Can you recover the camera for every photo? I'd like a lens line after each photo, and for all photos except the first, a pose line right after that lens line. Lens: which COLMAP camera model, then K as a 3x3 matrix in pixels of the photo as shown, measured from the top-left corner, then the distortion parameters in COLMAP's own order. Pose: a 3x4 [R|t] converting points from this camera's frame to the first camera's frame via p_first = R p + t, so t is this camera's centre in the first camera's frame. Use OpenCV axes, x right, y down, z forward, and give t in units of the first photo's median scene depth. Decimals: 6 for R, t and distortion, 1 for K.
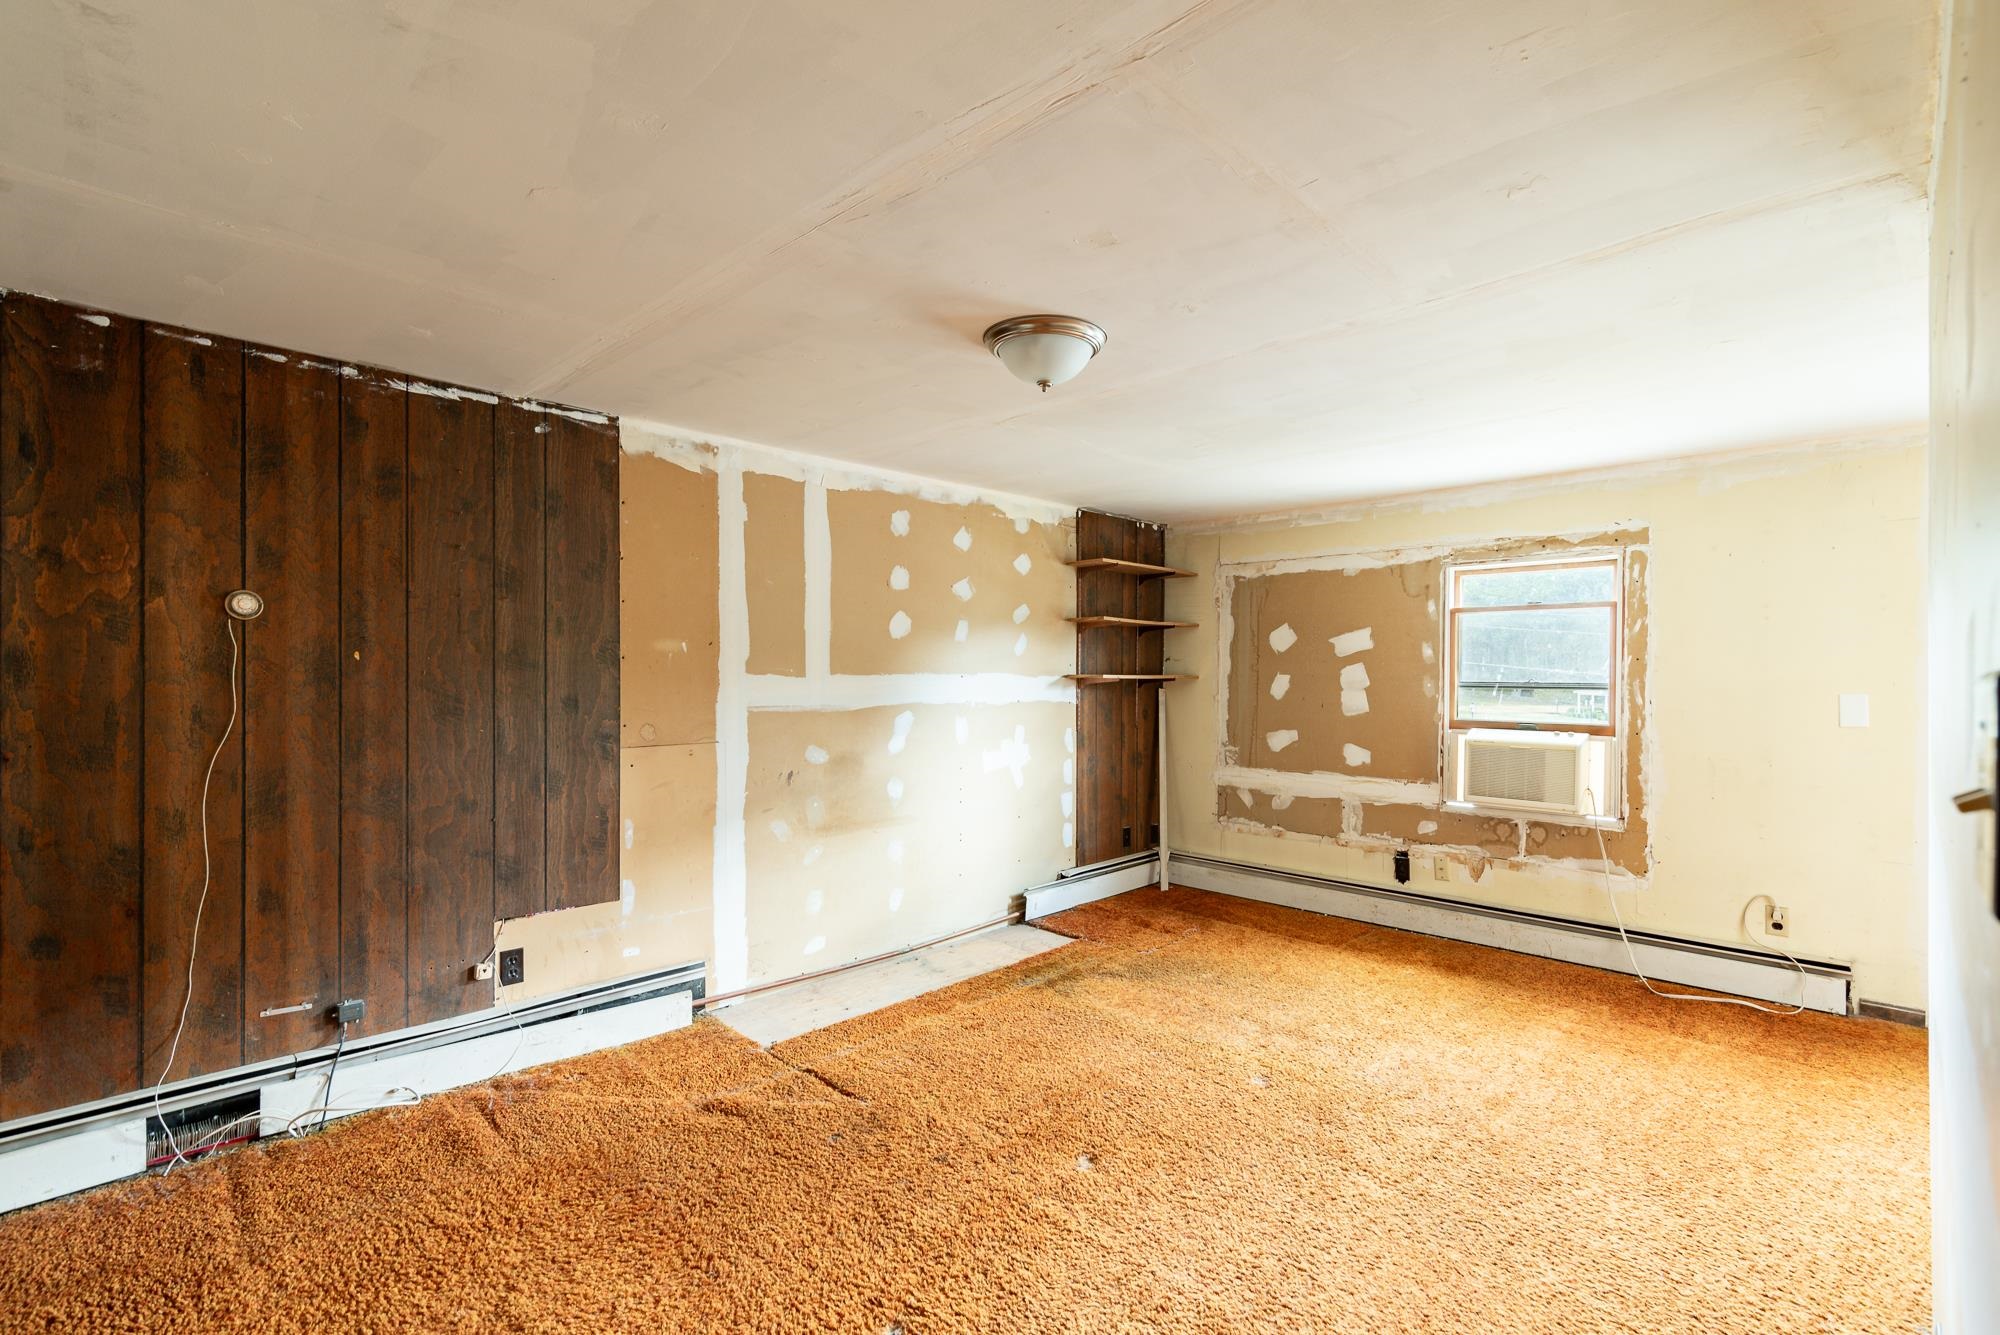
lens RADIAL K [[913.9, 0, 993.3], [0, 913.9, 671.0], [0, 0, 1]] dist [-0.000614, -0.000632]
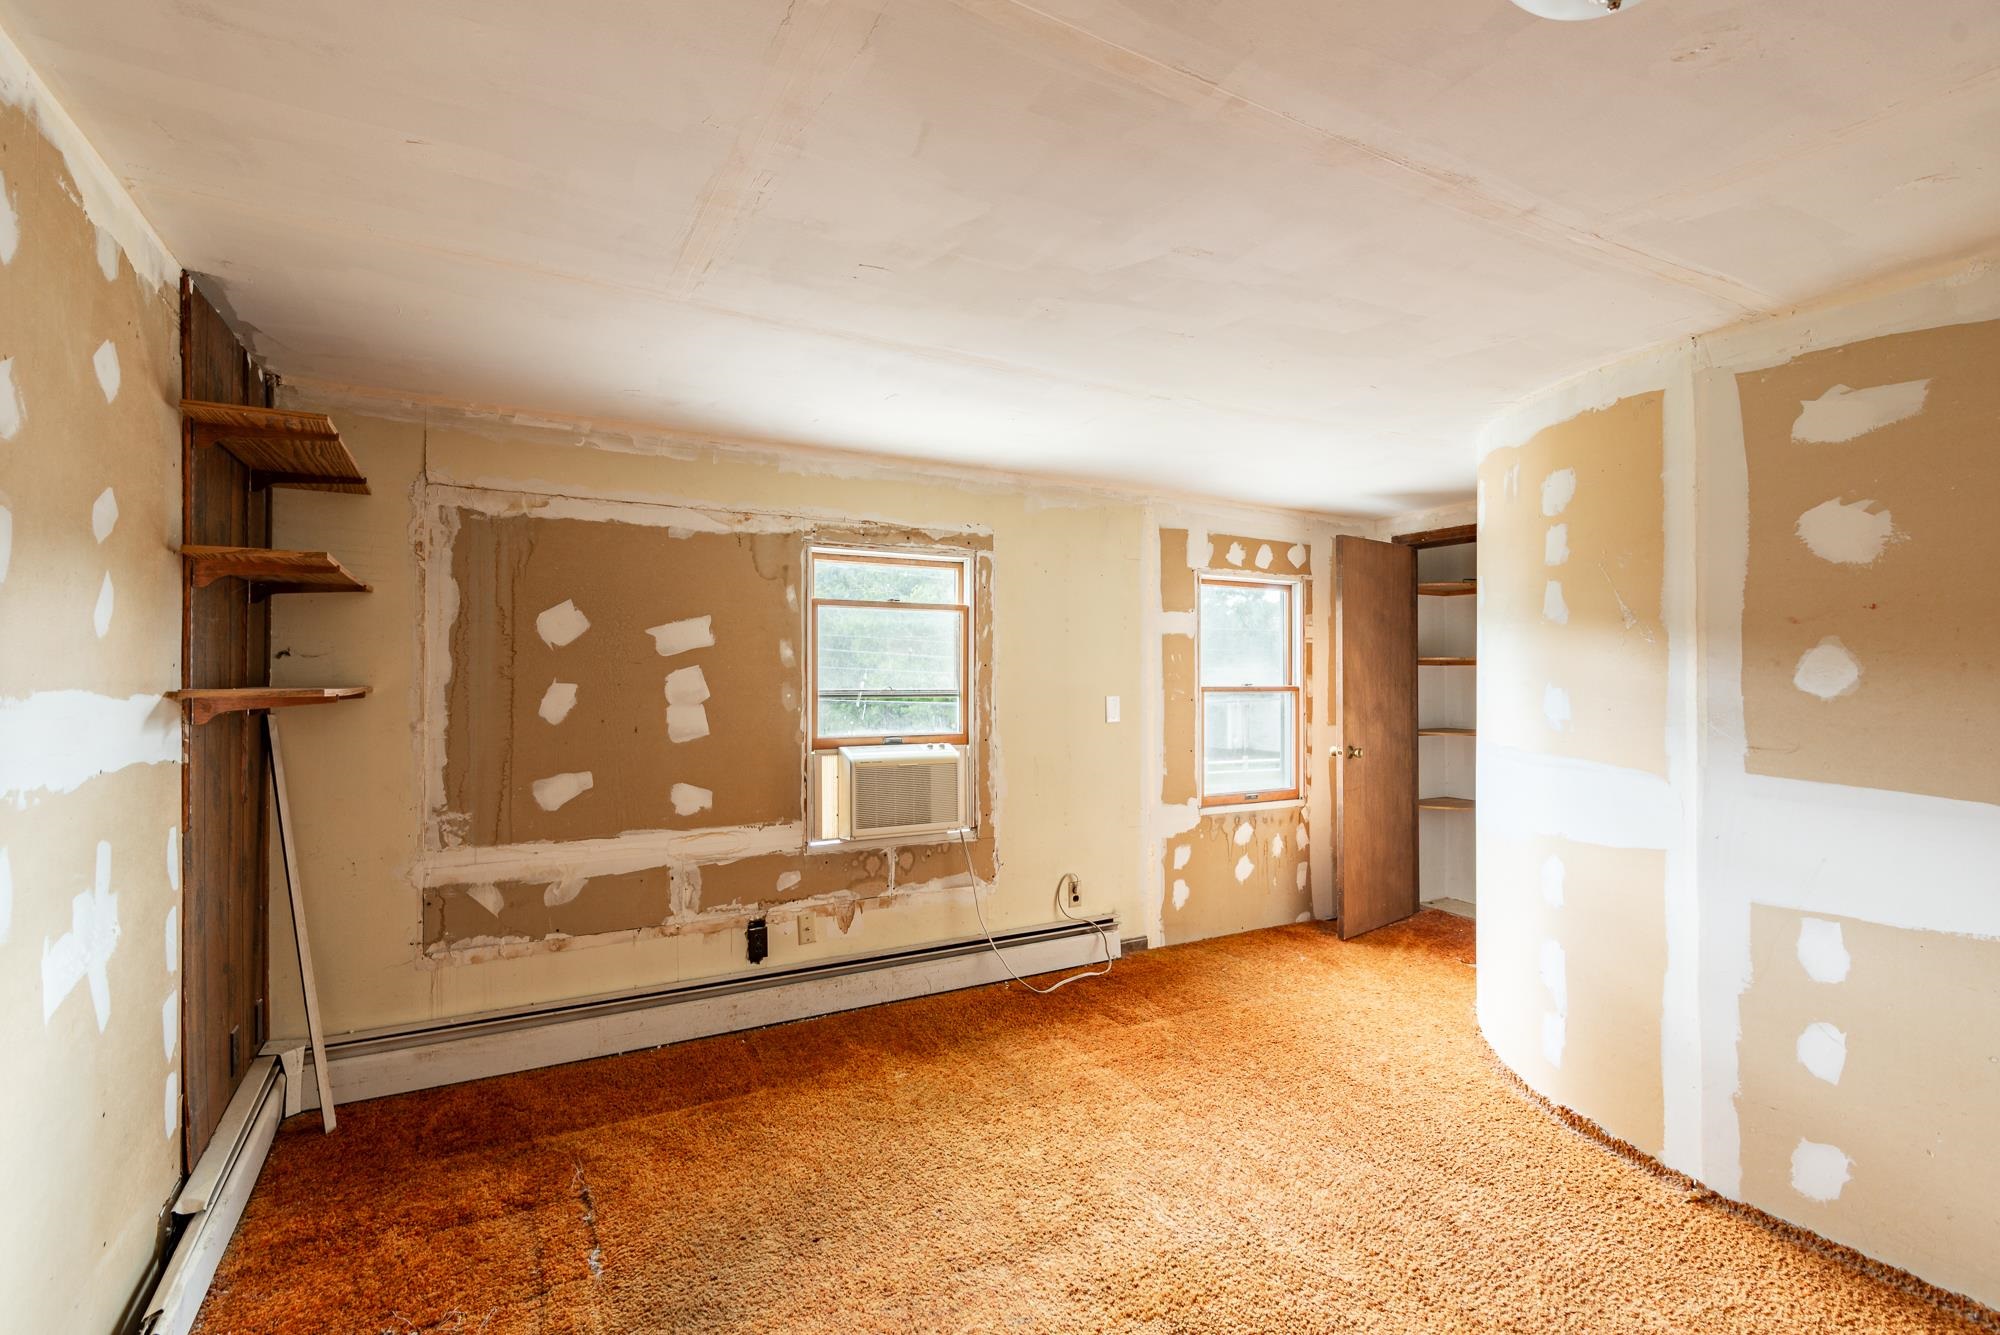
lens RADIAL K [[913.9, 0, 995.2], [0, 913.9, 670.7], [0, 0, 1]] dist [-0.000614, -0.000632]
pose [[0.263649, 0.000903, 0.964618, -0.220491], [-0.003291, 0.999995, -0.000036, -0.005985], [-0.964613, -0.003165, 0.263650, 0.624316]]
